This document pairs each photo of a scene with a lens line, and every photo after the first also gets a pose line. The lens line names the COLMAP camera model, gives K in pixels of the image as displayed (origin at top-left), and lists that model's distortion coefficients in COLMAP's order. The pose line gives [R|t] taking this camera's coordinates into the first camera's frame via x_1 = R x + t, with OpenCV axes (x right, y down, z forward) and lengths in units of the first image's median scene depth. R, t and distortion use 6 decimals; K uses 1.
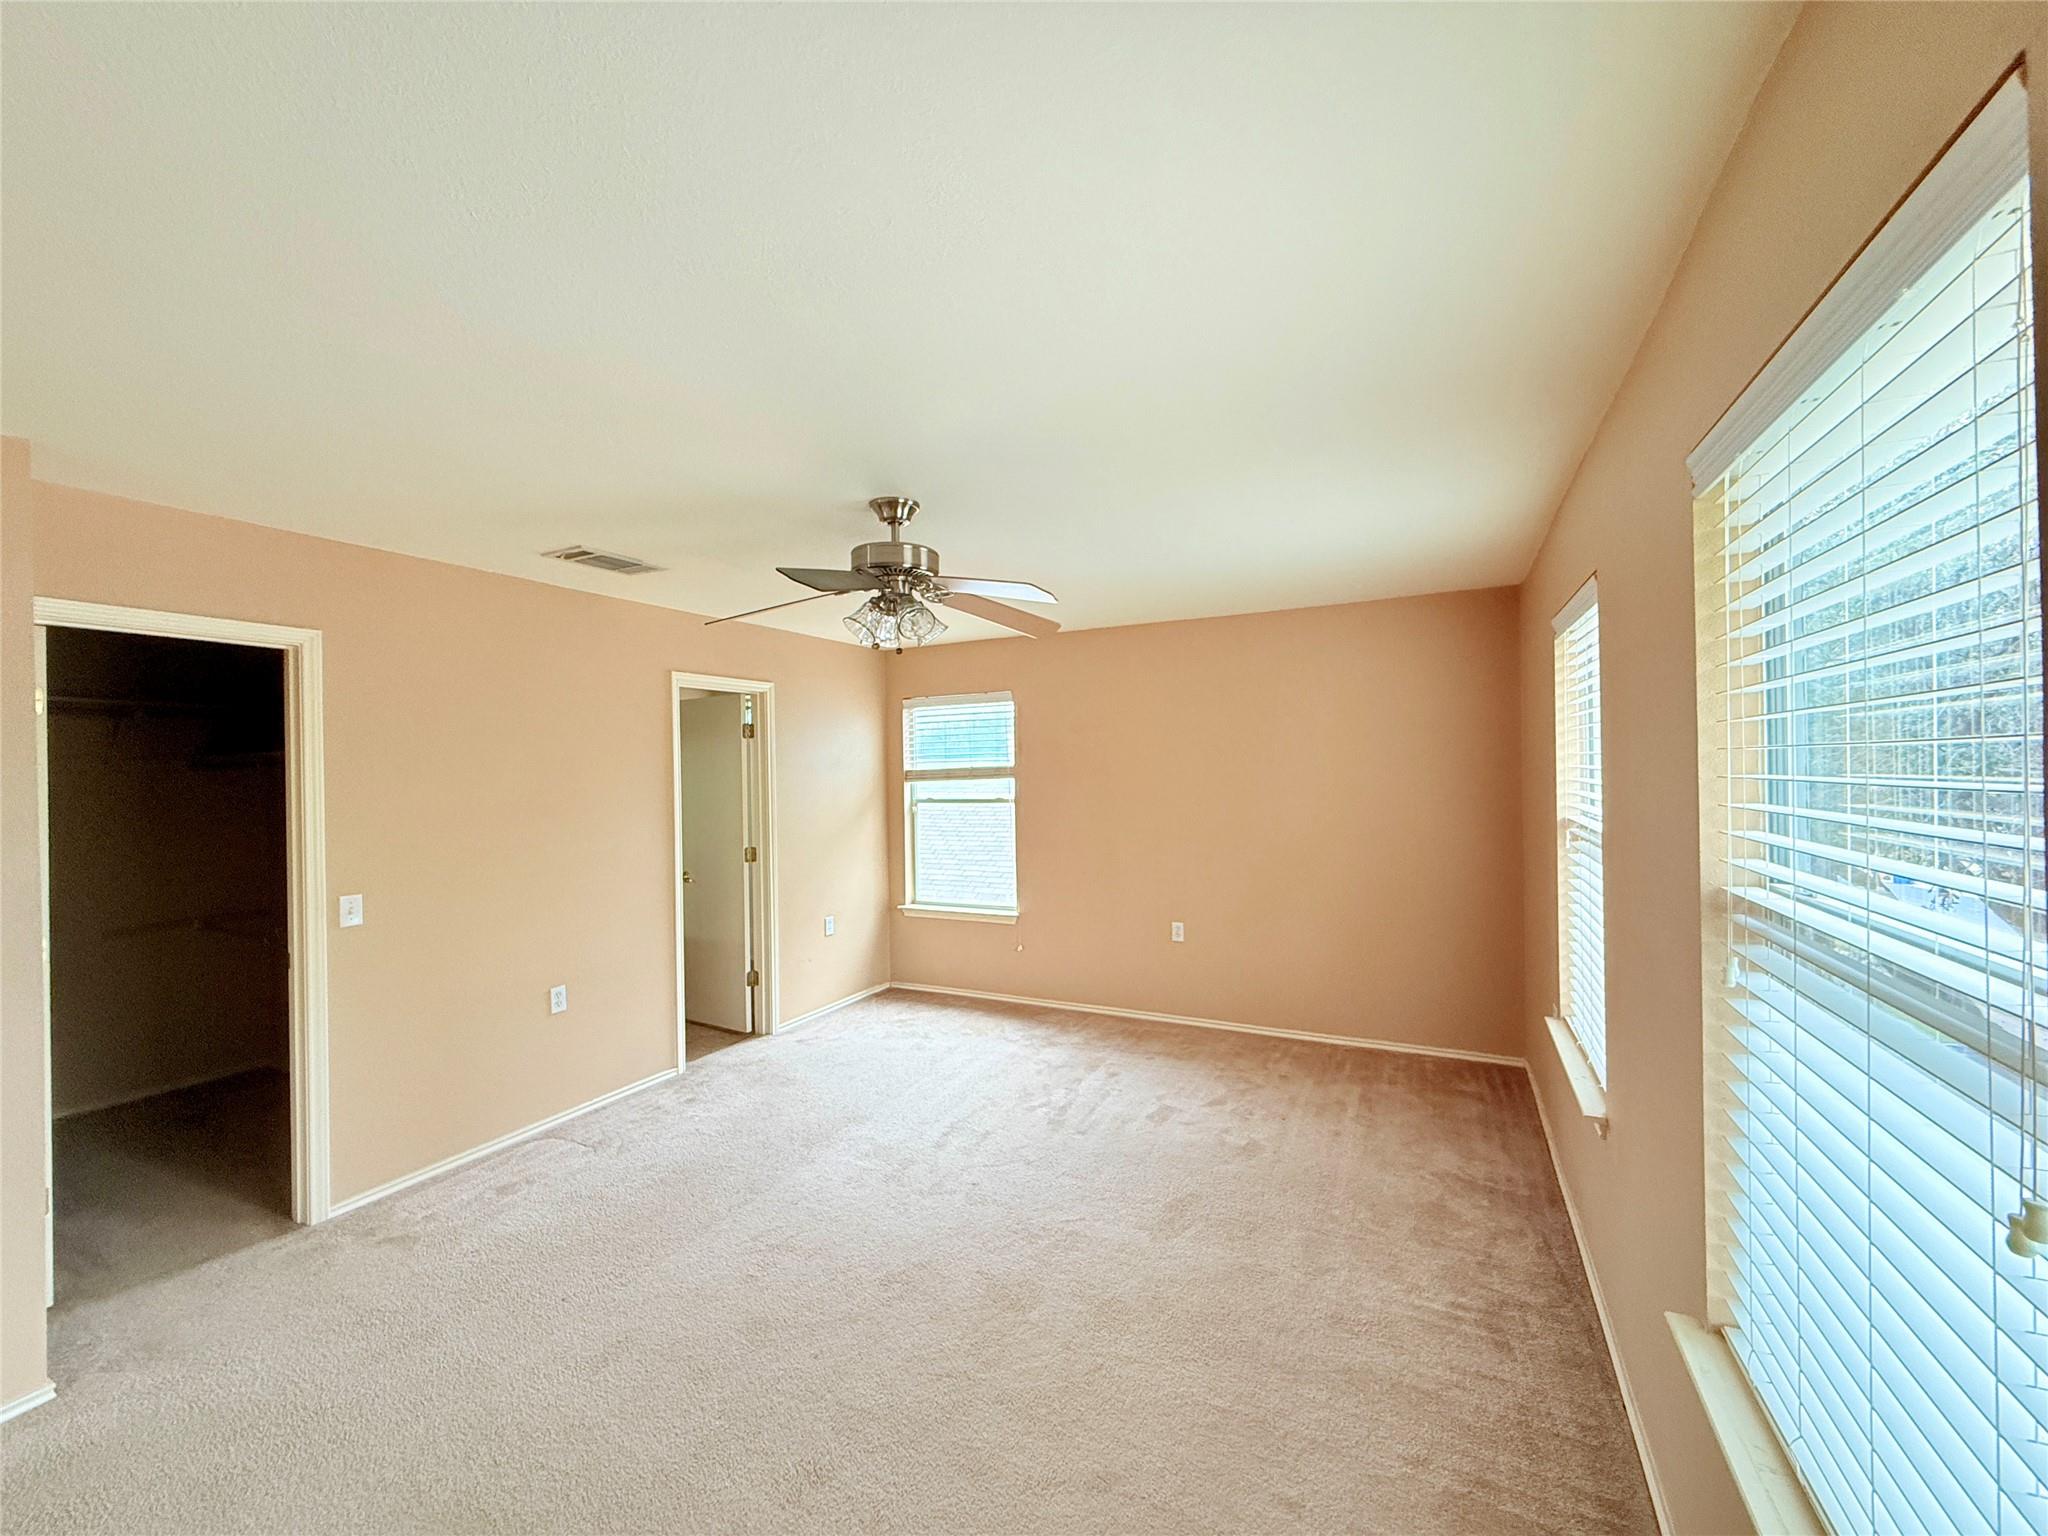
lens RADIAL K [[817.5, 0, 1009.1], [0, 817.5, 778.0], [0, 0, 1]] dist [0.000972, -0.000334]
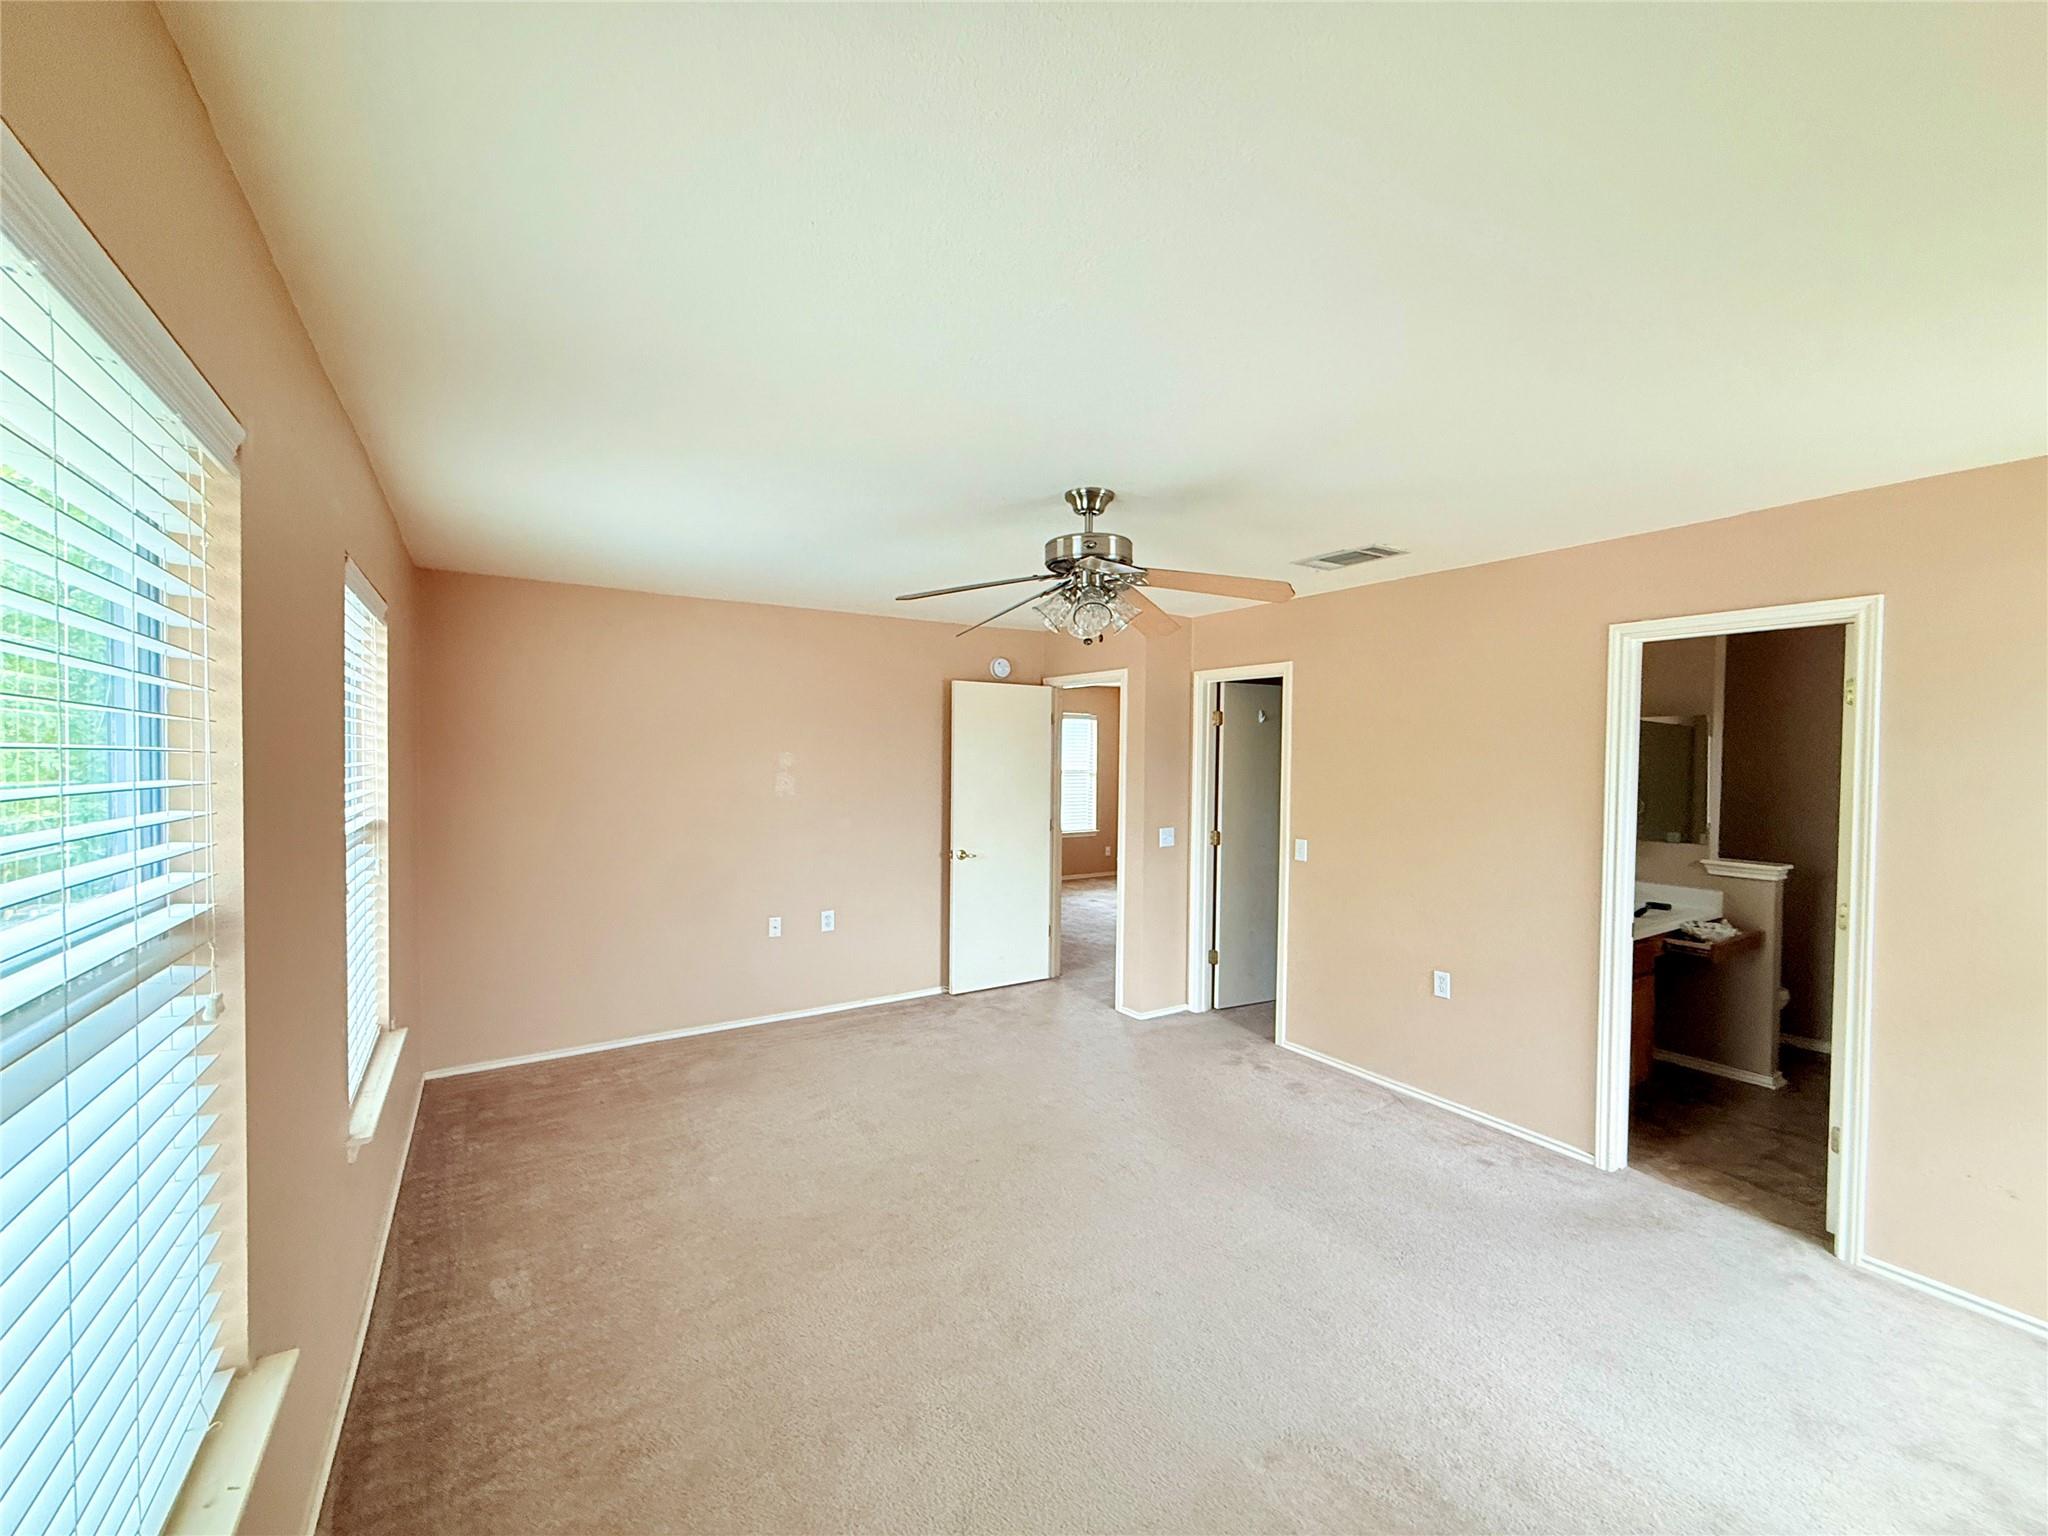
lens RADIAL K [[817.5, 0, 1029.2], [0, 817.5, 762.5], [0, 0, 1]] dist [0.000972, -0.000334]
pose [[-0.485463, 0.021872, -0.873984, 0.482479], [-0.013997, 0.999364, 0.032784, -0.024302], [0.874145, 0.028148, -0.484848, 0.876138]]
